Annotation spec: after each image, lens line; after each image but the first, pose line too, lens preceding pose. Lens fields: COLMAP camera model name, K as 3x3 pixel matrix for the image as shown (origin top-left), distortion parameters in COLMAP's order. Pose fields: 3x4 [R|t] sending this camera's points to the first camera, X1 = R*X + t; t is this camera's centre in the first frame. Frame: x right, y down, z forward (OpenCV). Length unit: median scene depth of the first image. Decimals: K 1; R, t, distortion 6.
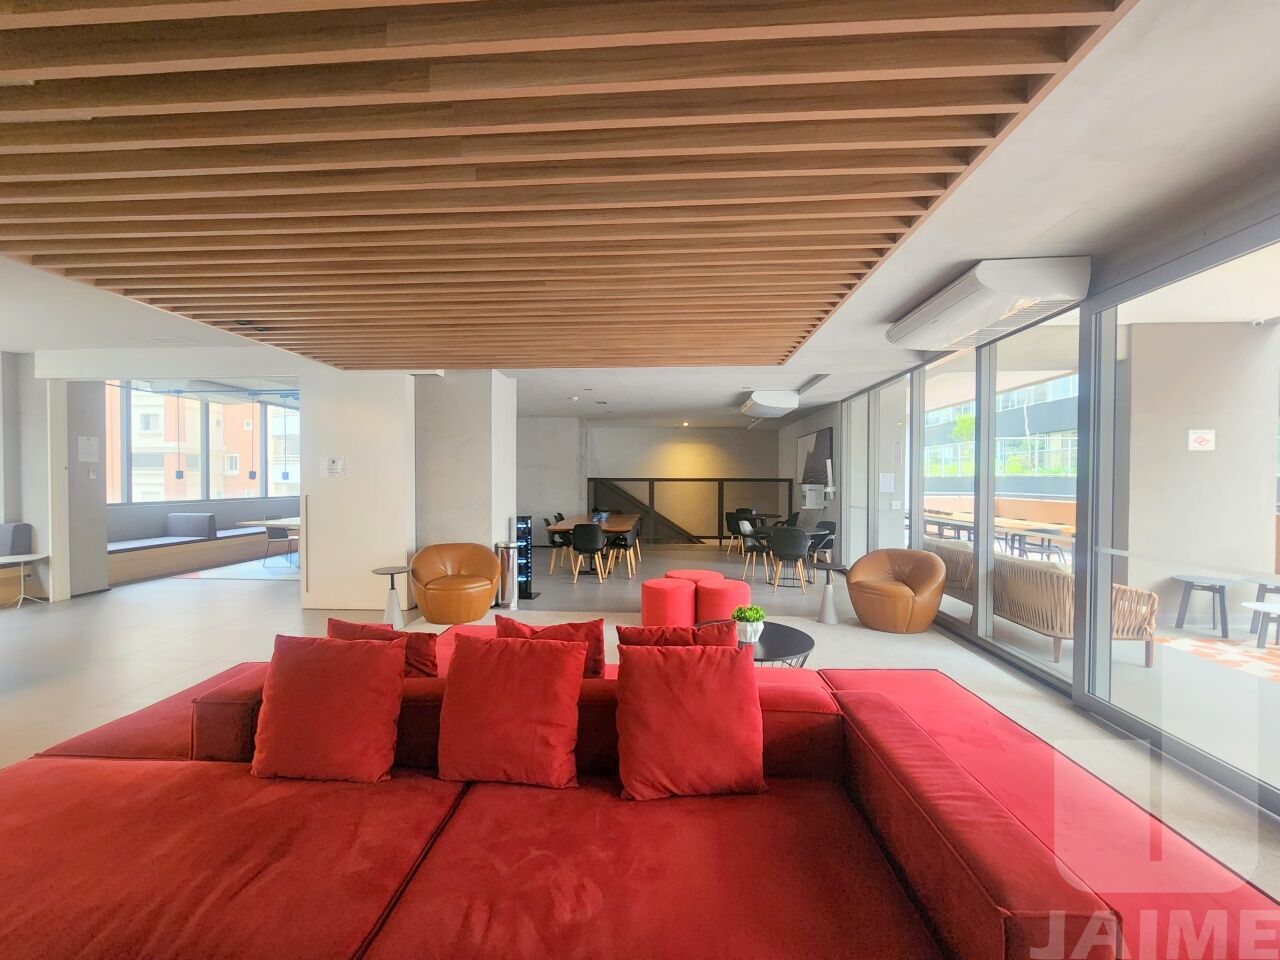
lens RADIAL K [[521.6, 0, 637.0], [0, 521.6, 486.2], [0, 0, 1]] dist [-0.004309, -0.000408]
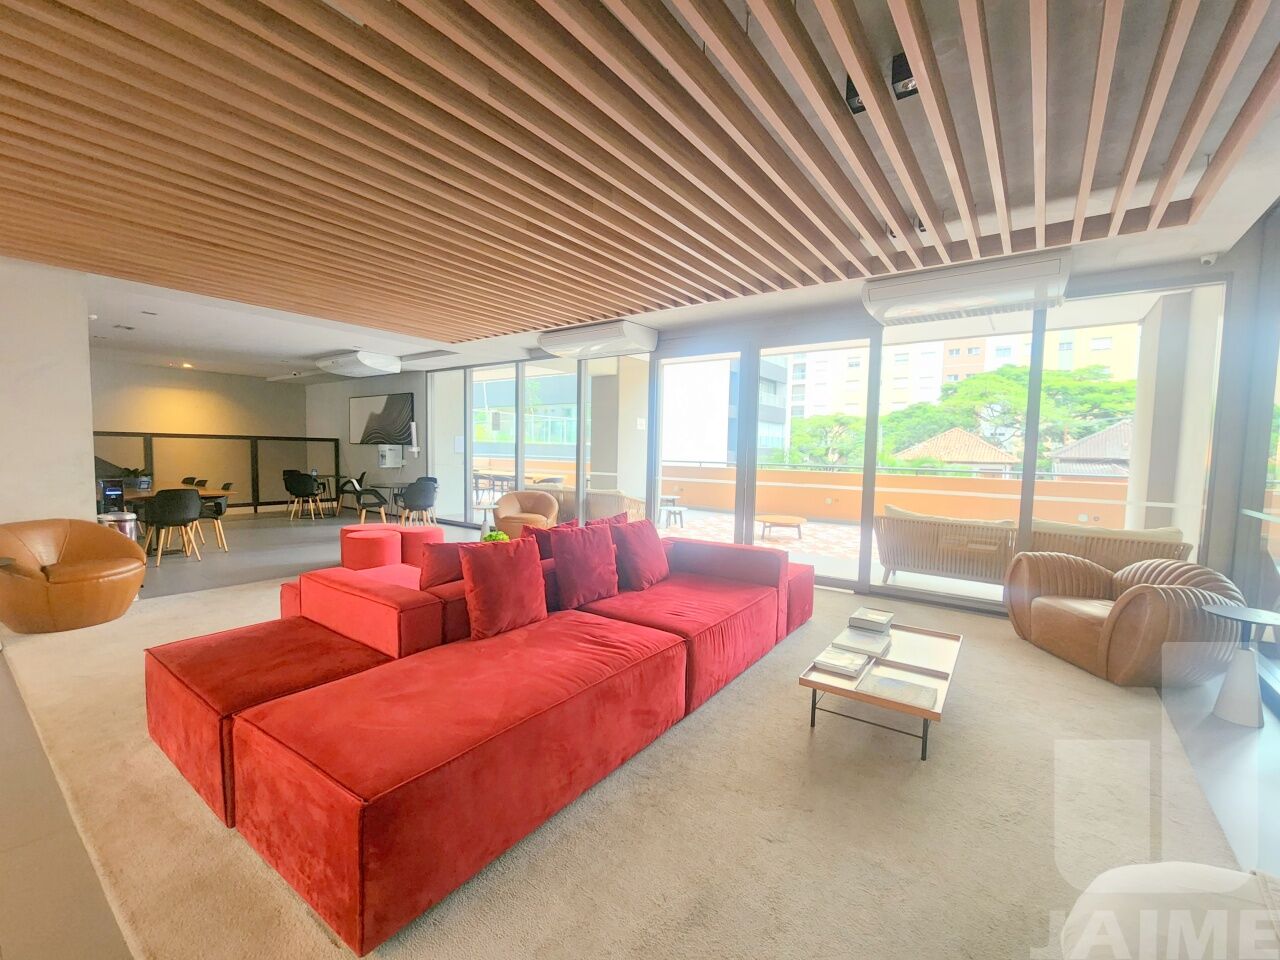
lens RADIAL K [[521.6, 0, 650.9], [0, 521.6, 482.3], [0, 0, 1]] dist [-0.004309, -0.000408]
pose [[0.541877, -0.042258, 0.839395, -0.405877], [-0.010214, 0.998330, 0.056853, 0.011149], [-0.840396, -0.039381, 0.540541, -0.035560]]
